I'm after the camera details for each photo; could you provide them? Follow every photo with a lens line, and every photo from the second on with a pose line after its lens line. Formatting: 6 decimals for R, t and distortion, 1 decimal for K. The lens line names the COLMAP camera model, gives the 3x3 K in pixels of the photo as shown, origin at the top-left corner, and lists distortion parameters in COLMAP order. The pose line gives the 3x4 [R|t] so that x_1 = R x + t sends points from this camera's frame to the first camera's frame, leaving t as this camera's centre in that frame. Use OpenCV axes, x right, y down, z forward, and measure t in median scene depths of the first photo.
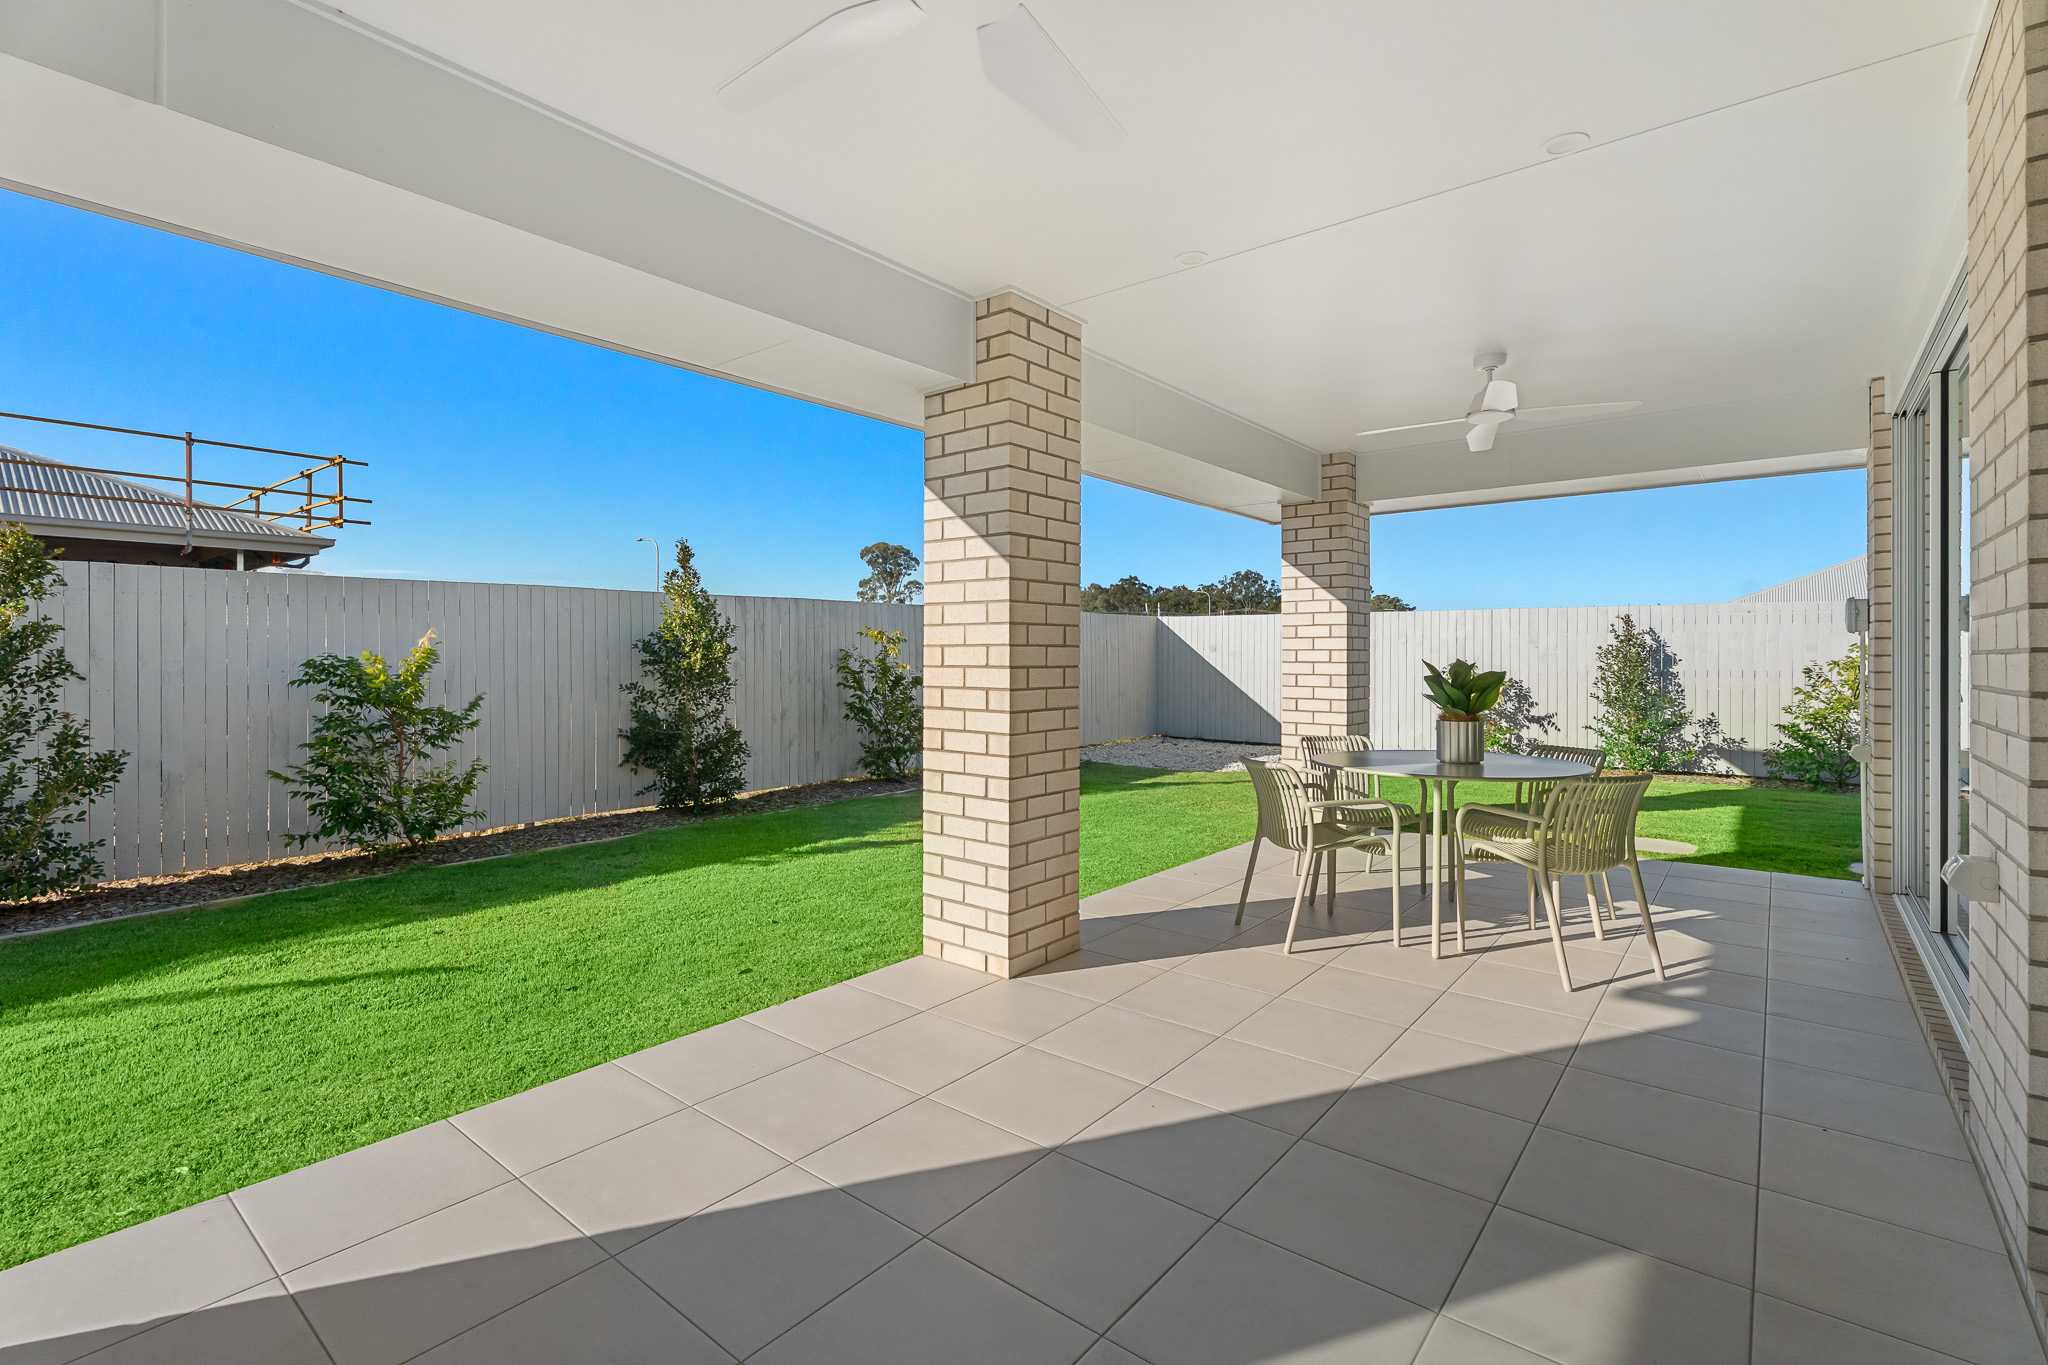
lens RADIAL K [[926.0, 0, 1021.9], [0, 926.0, 664.2], [0, 0, 1]] dist [-0.001181, -0.000480]
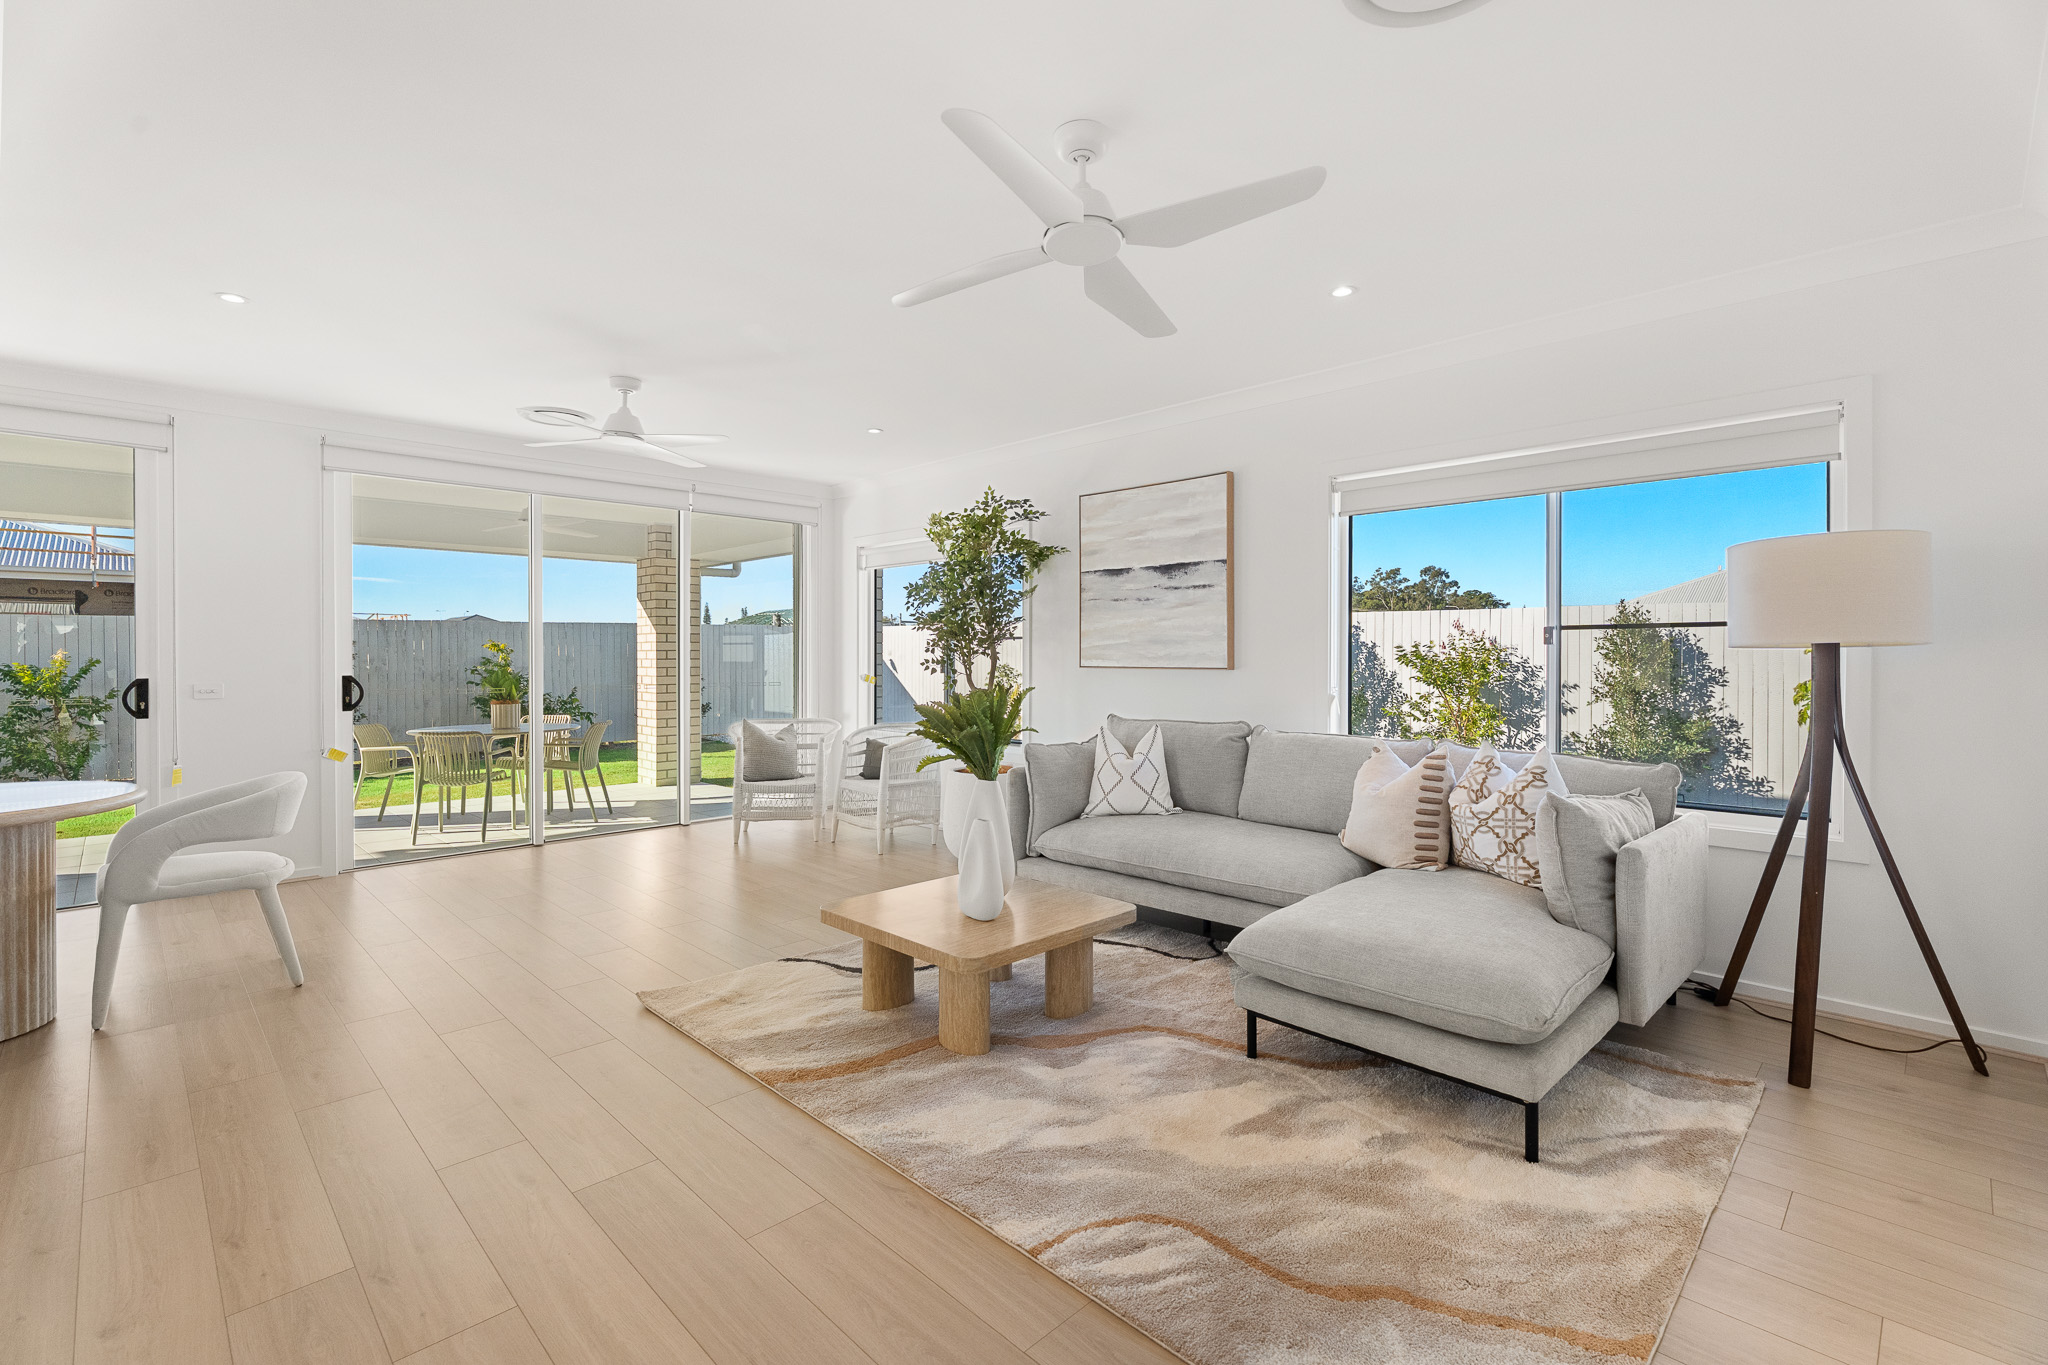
lens RADIAL K [[923.6, 0, 1025.0], [0, 923.6, 659.9], [0, 0, 1]] dist [0.000790, 0.000262]
pose [[0.993787, -0.001411, -0.111293, 1.233232], [0.001075, 0.999995, -0.003078, -0.011148], [0.111297, 0.002939, 0.993783, -0.436870]]
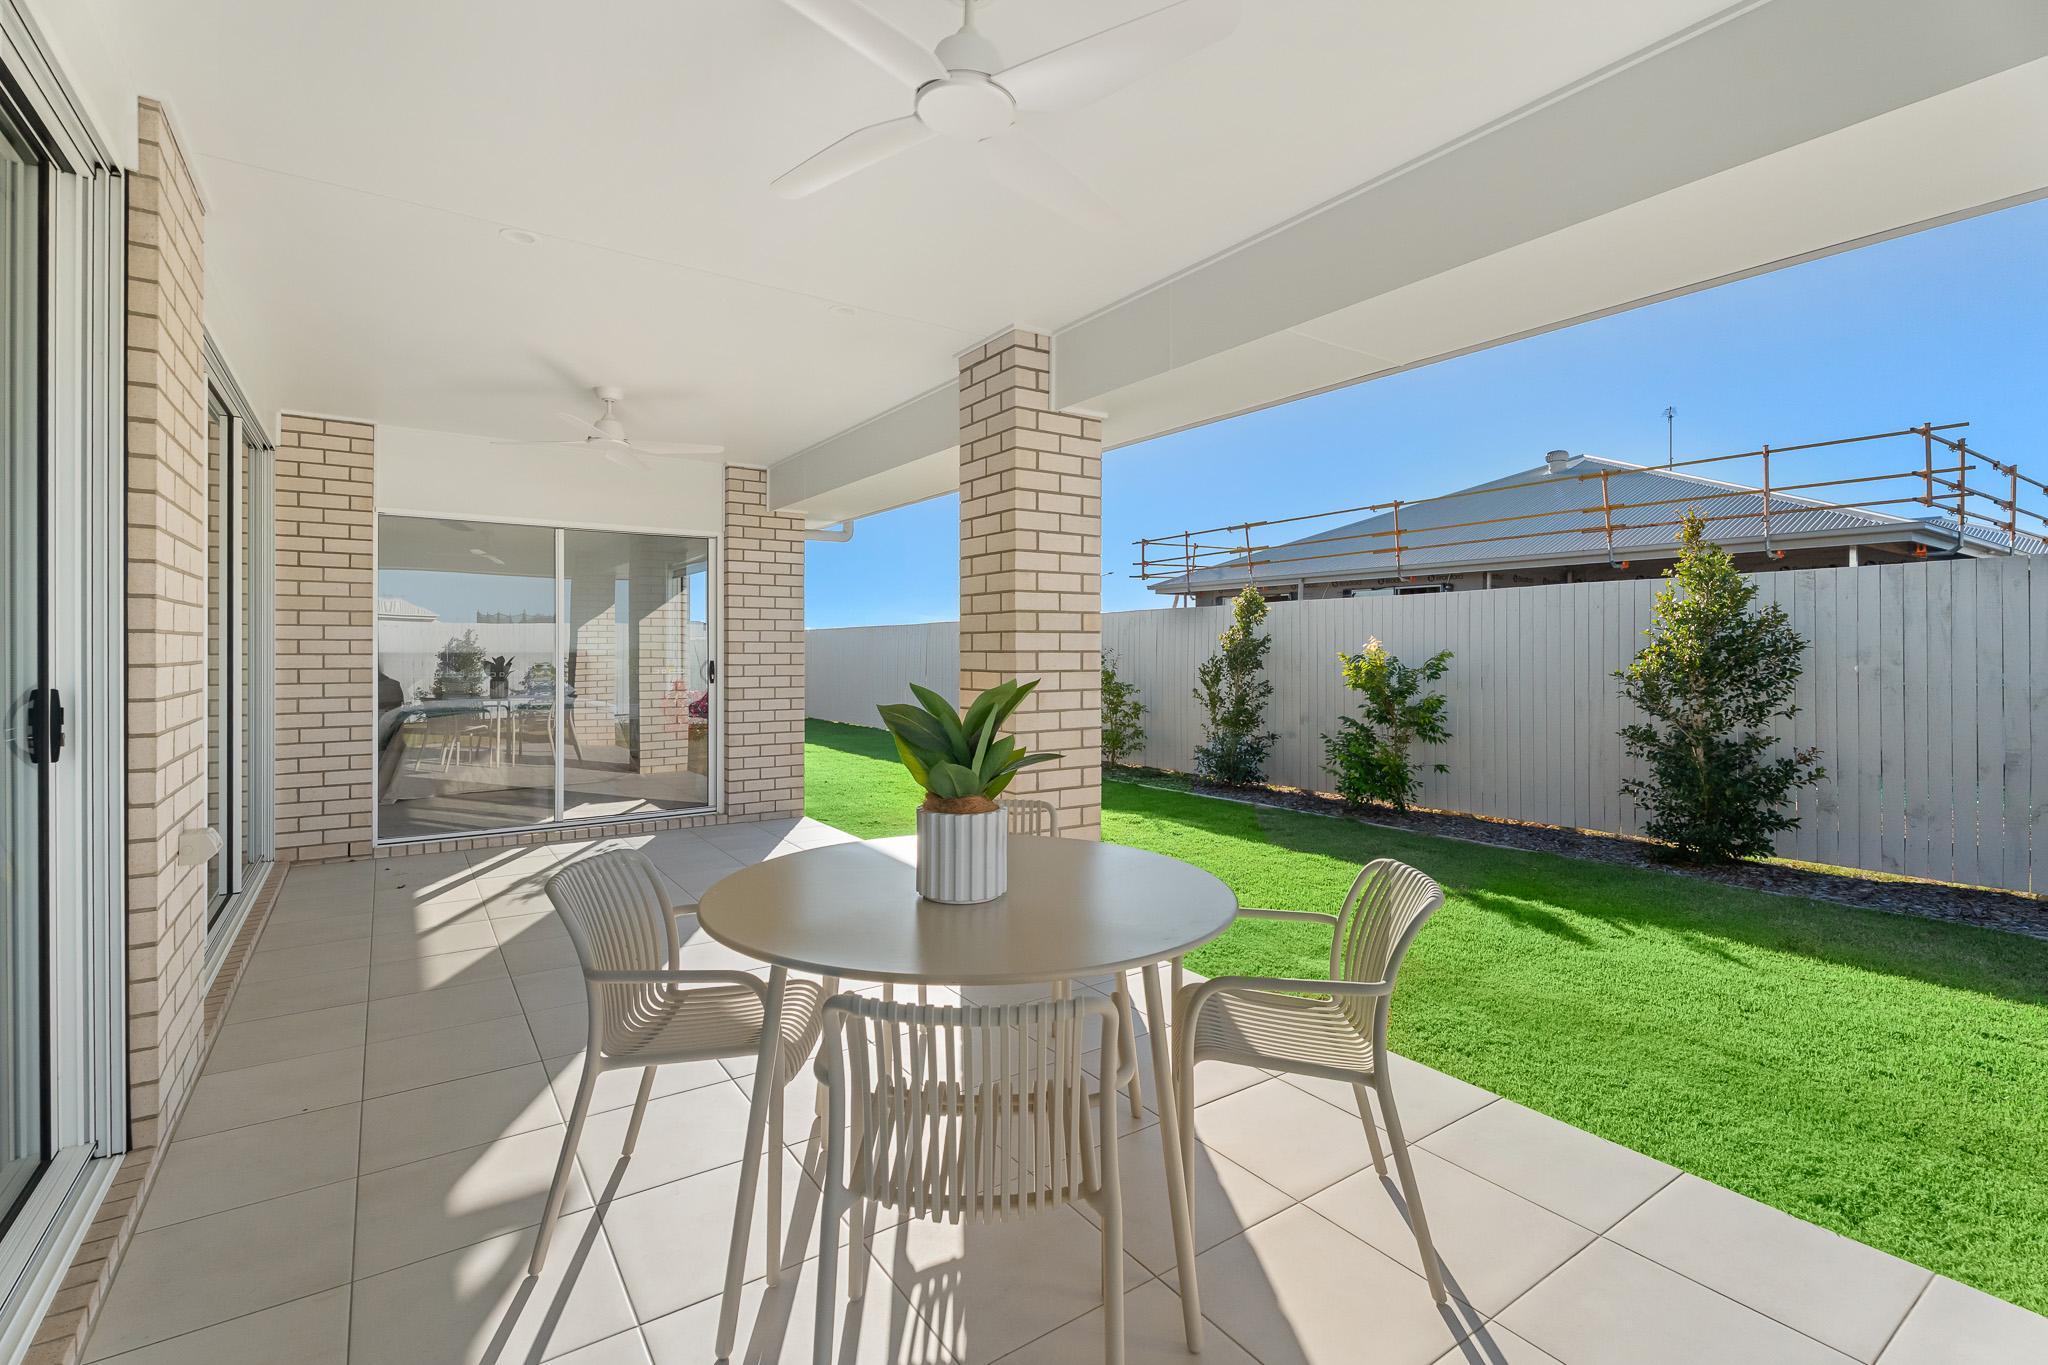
lens RADIAL K [[926.0, 0, 1021.9], [0, 926.0, 664.2], [0, 0, 1]] dist [-0.001181, -0.000480]
pose [[-0.285363, 0.011892, -0.958346, 0.711610], [-0.005391, 0.999887, 0.014013, -0.013465], [0.958404, 0.009166, -0.285267, 0.901068]]
